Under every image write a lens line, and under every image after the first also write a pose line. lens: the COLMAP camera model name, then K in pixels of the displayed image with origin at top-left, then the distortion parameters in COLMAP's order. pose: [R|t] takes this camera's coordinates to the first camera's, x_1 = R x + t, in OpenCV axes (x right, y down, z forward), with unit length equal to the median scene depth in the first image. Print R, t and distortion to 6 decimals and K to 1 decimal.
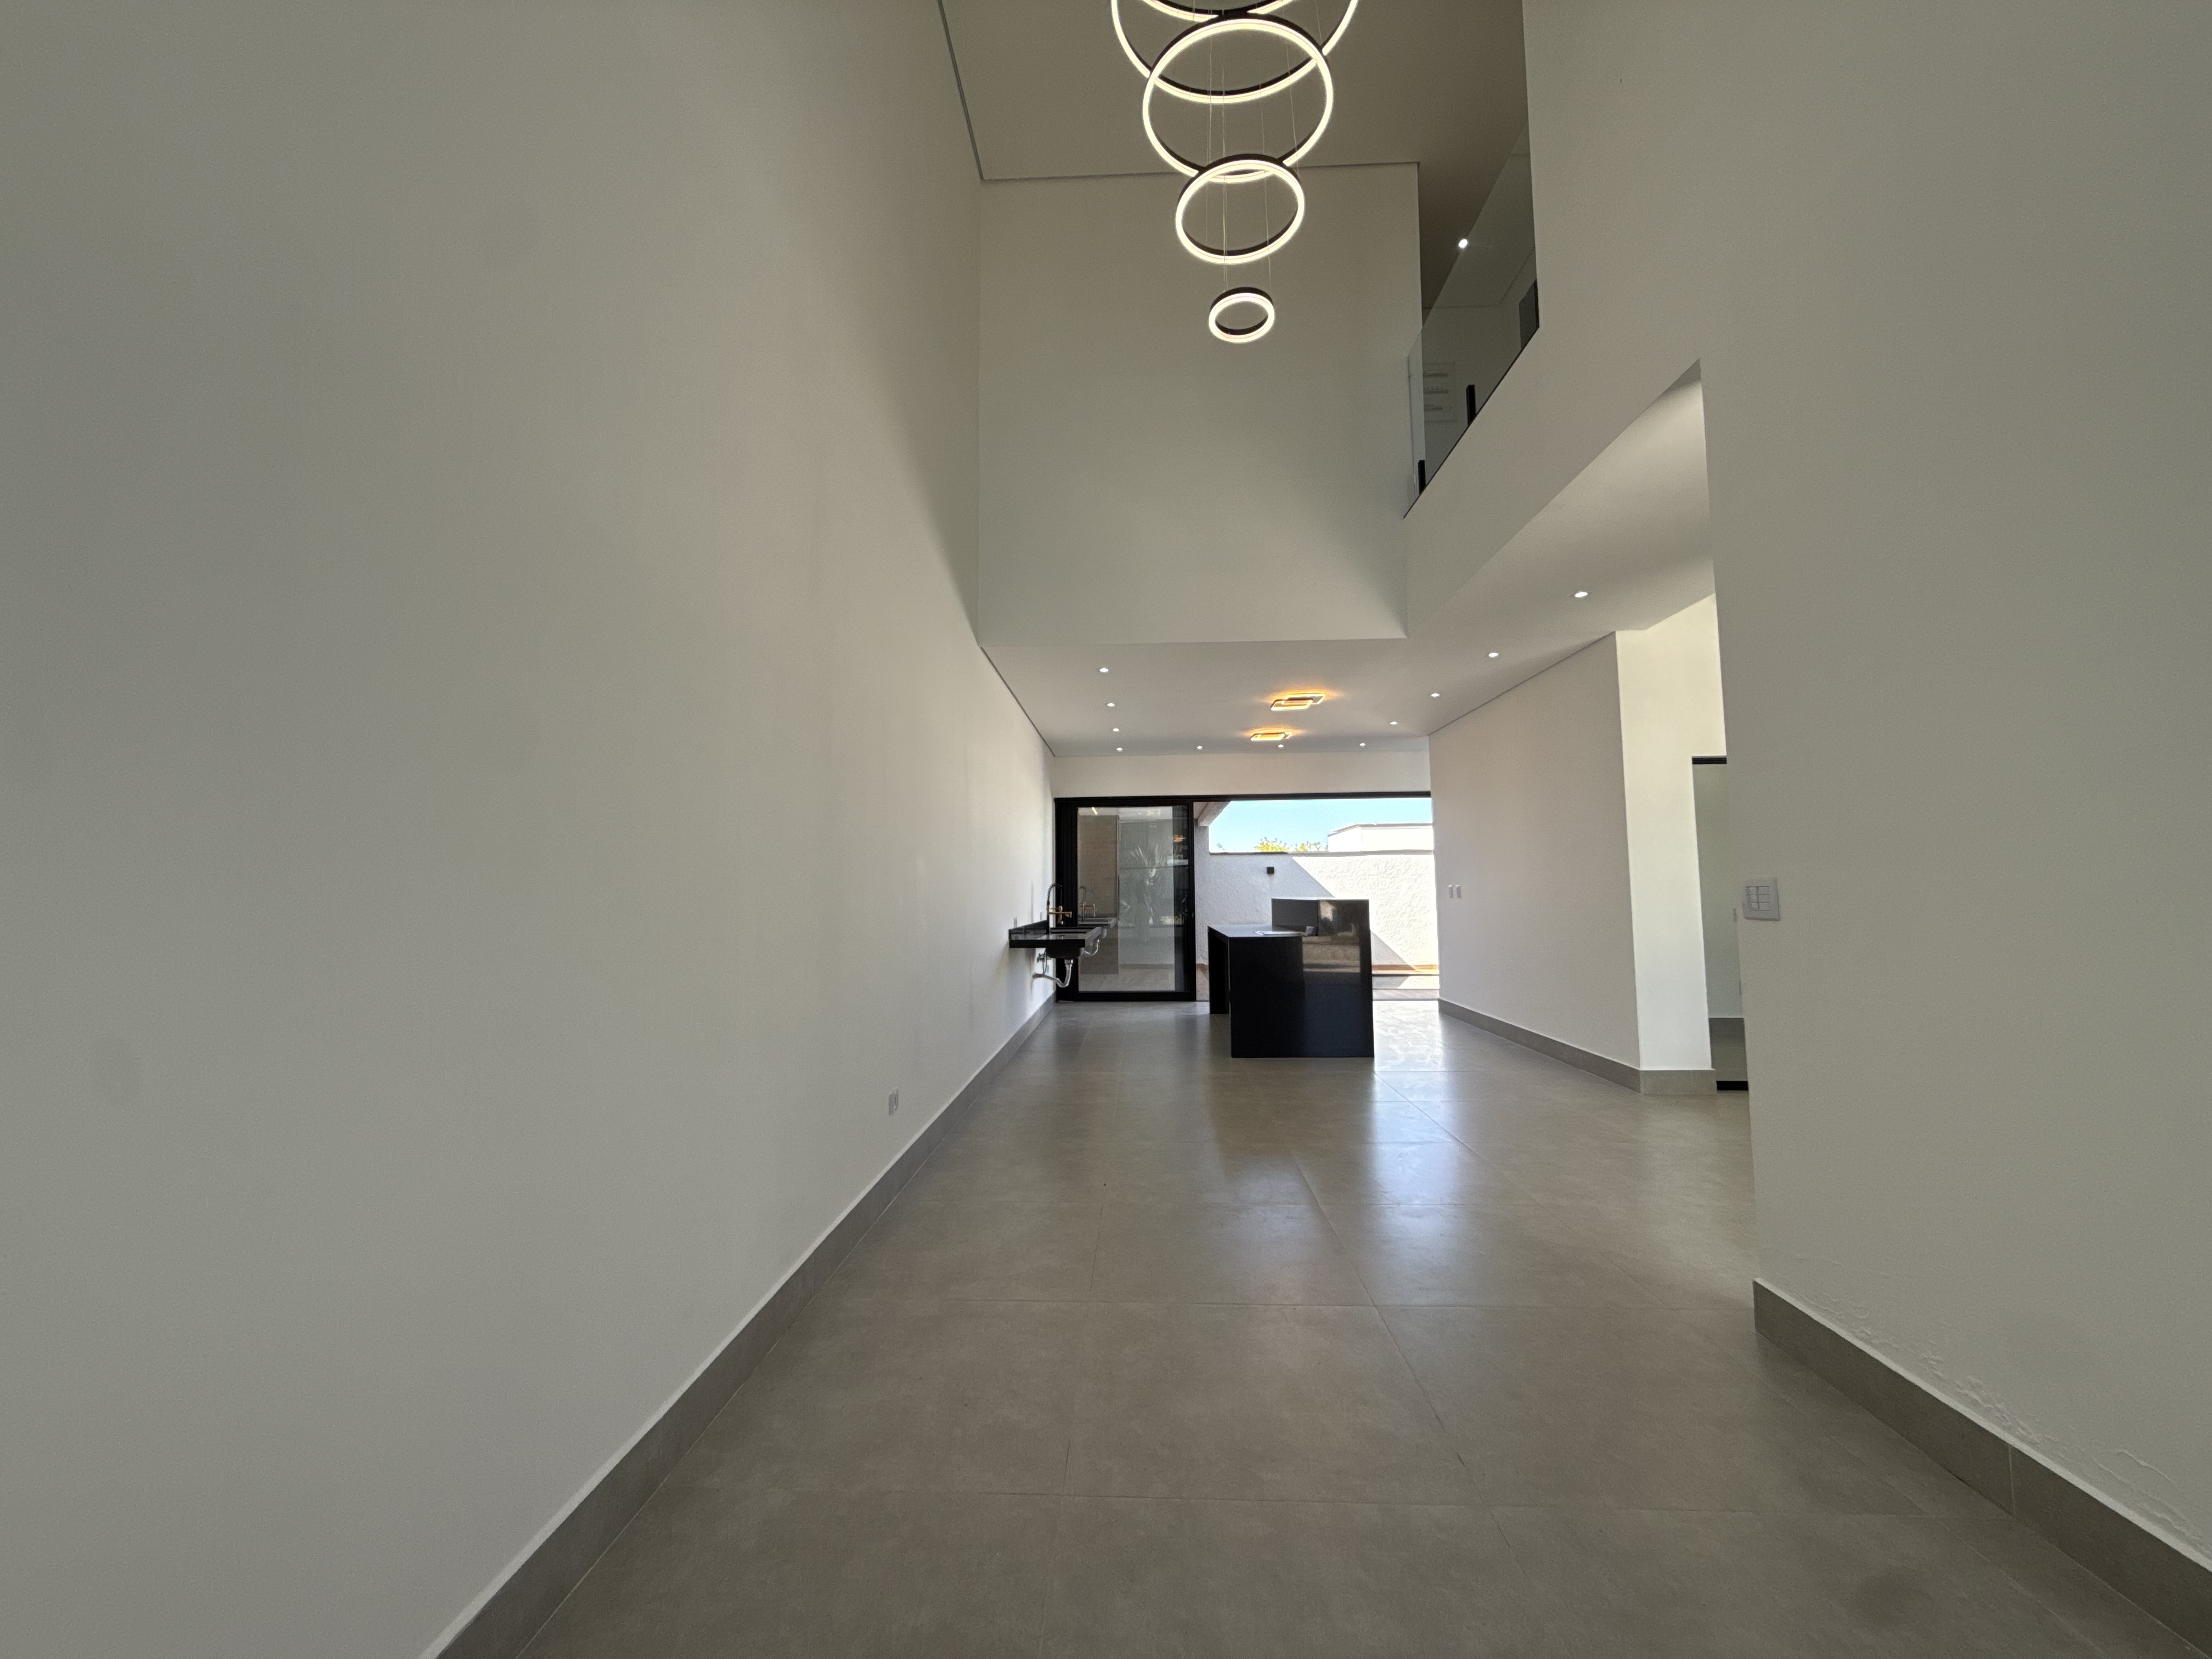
lens RADIAL K [[876.2, 0, 1098.8], [0, 876.2, 827.8], [0, 0, 1]] dist [-0.000175, 0.000235]
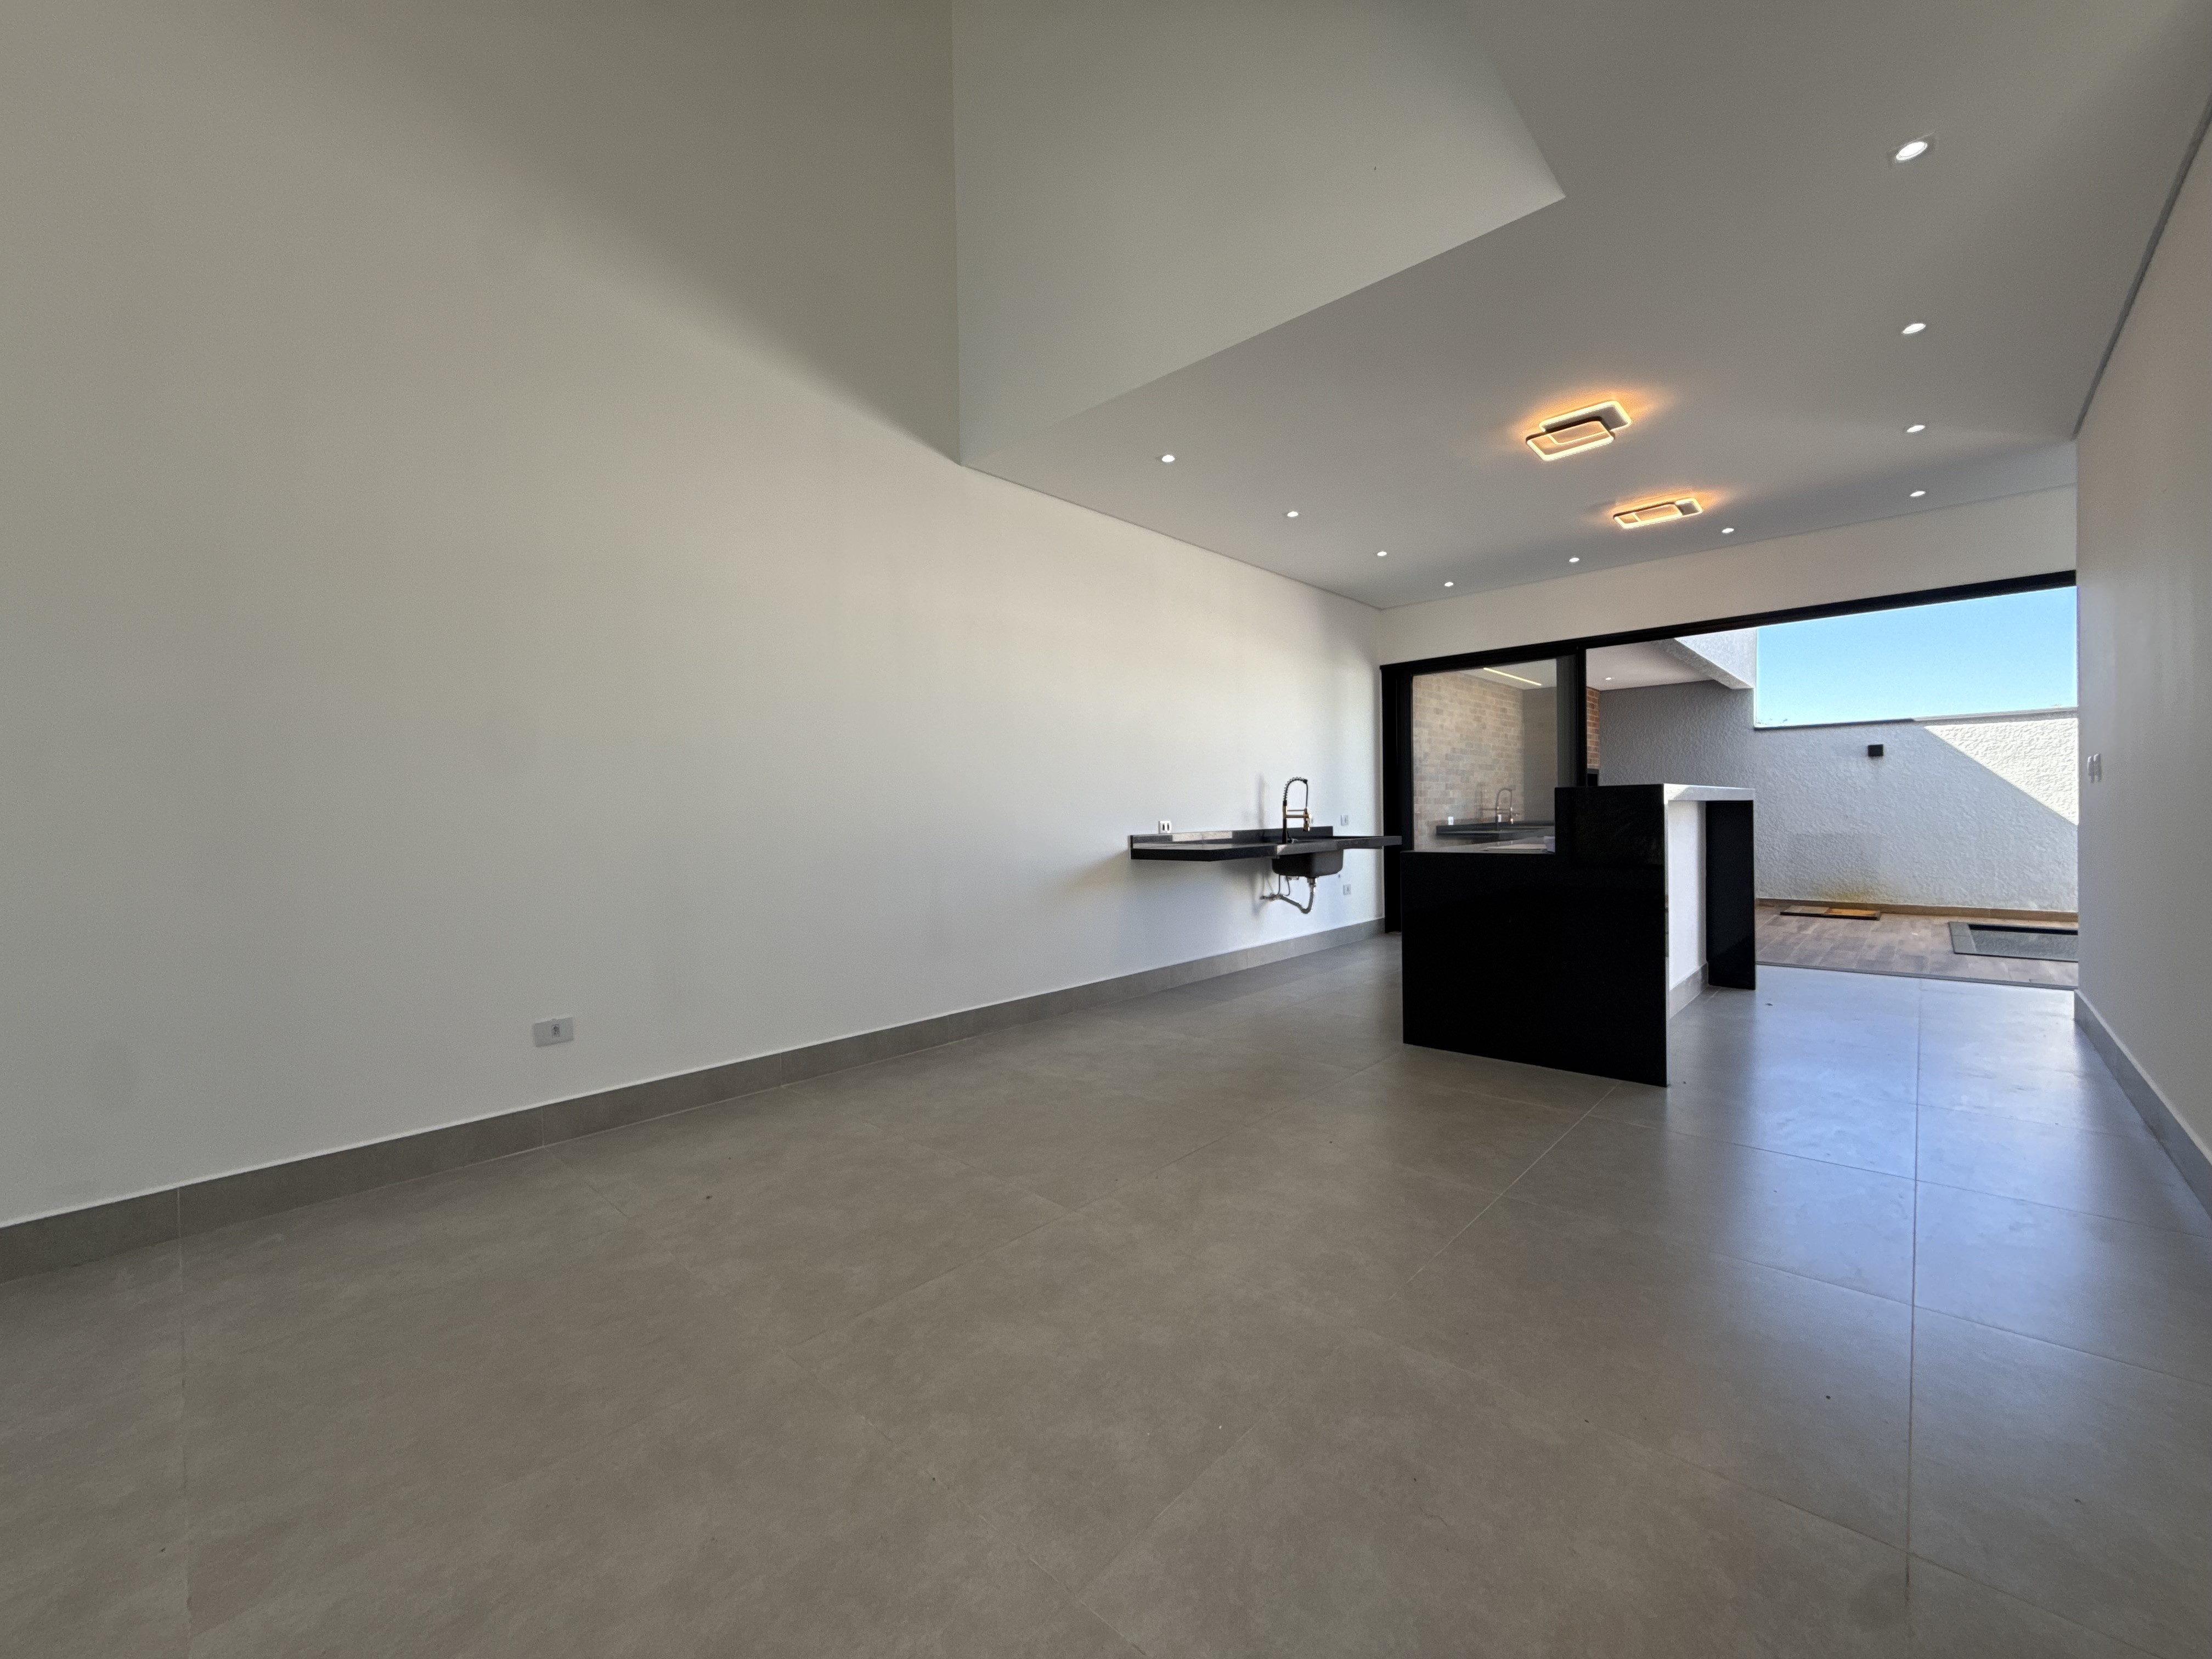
lens RADIAL K [[876.2, 0, 1098.8], [0, 876.2, 827.8], [0, 0, 1]] dist [-0.000175, 0.000235]
pose [[0.765607, 0.008244, -0.643256, 0.251366], [0.058279, 0.994917, 0.082115, 0.028997], [0.640664, -0.100356, 0.761235, 0.258770]]
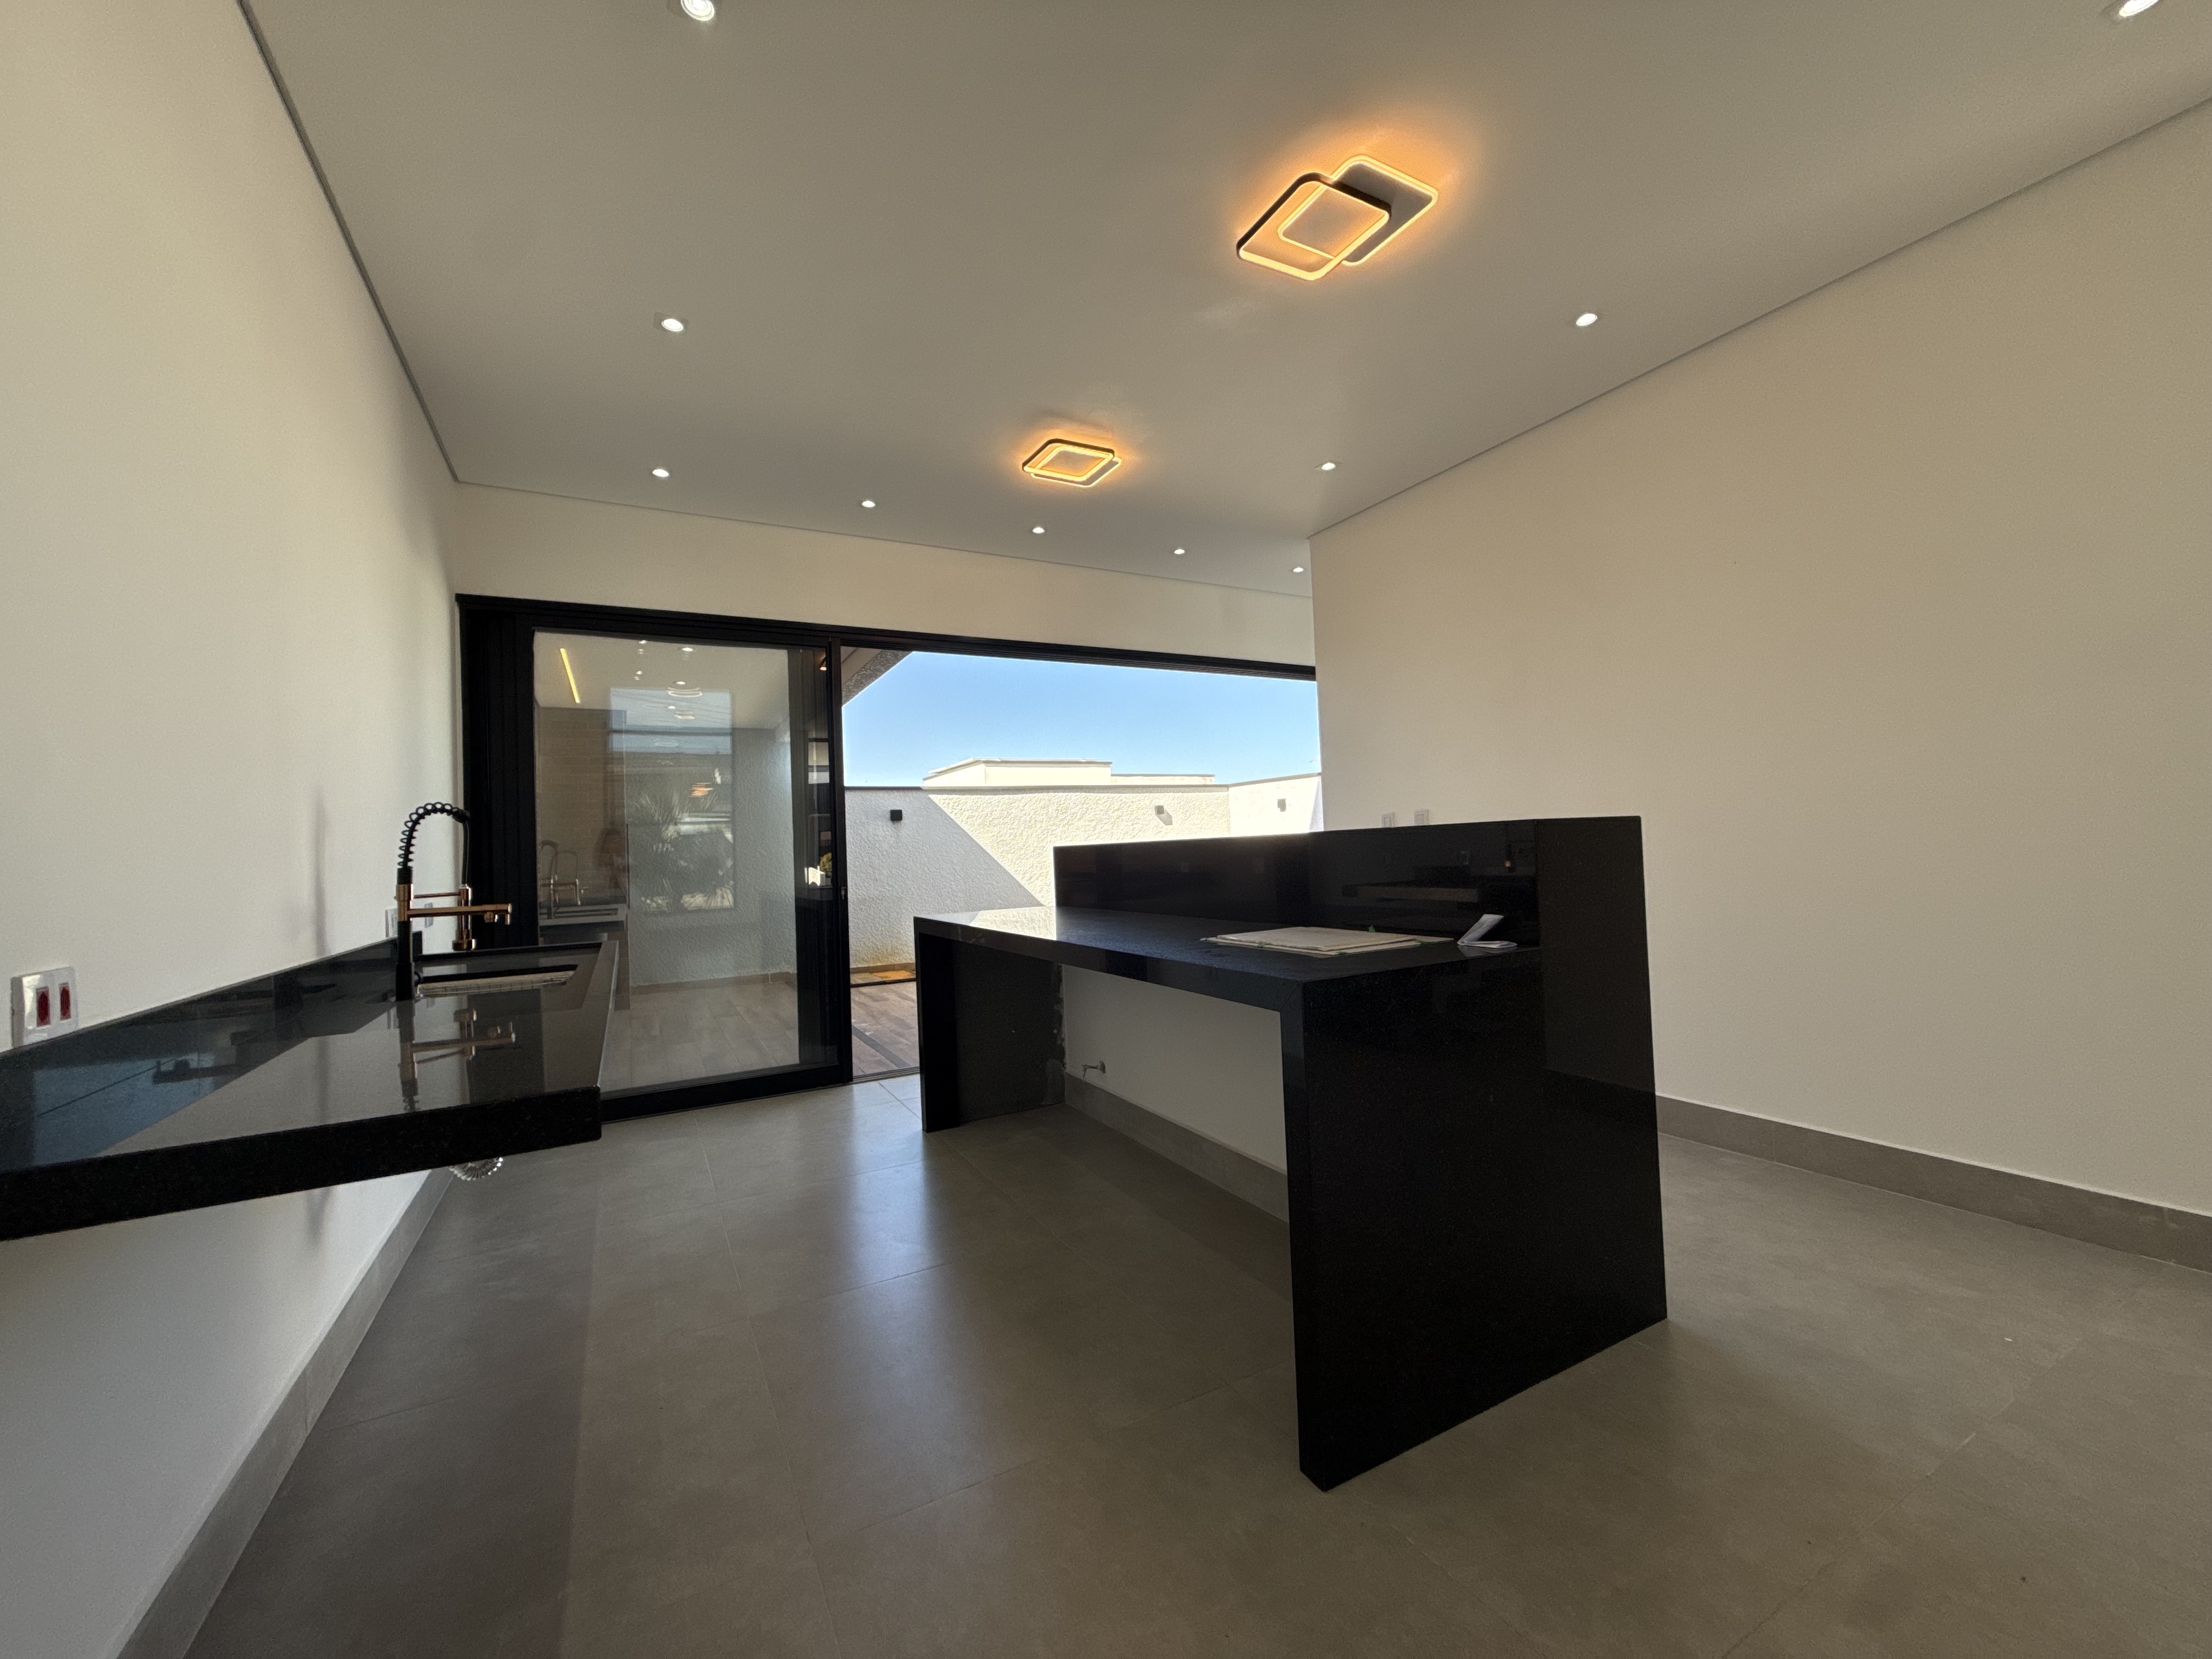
lens RADIAL K [[876.2, 0, 1098.8], [0, 876.2, 827.8], [0, 0, 1]] dist [-0.000175, 0.000235]
pose [[0.854700, -0.009226, 0.519041, -0.012005], [-0.009873, 0.999372, 0.034022, 0.049538], [-0.519029, -0.034203, 0.854072, 0.545910]]
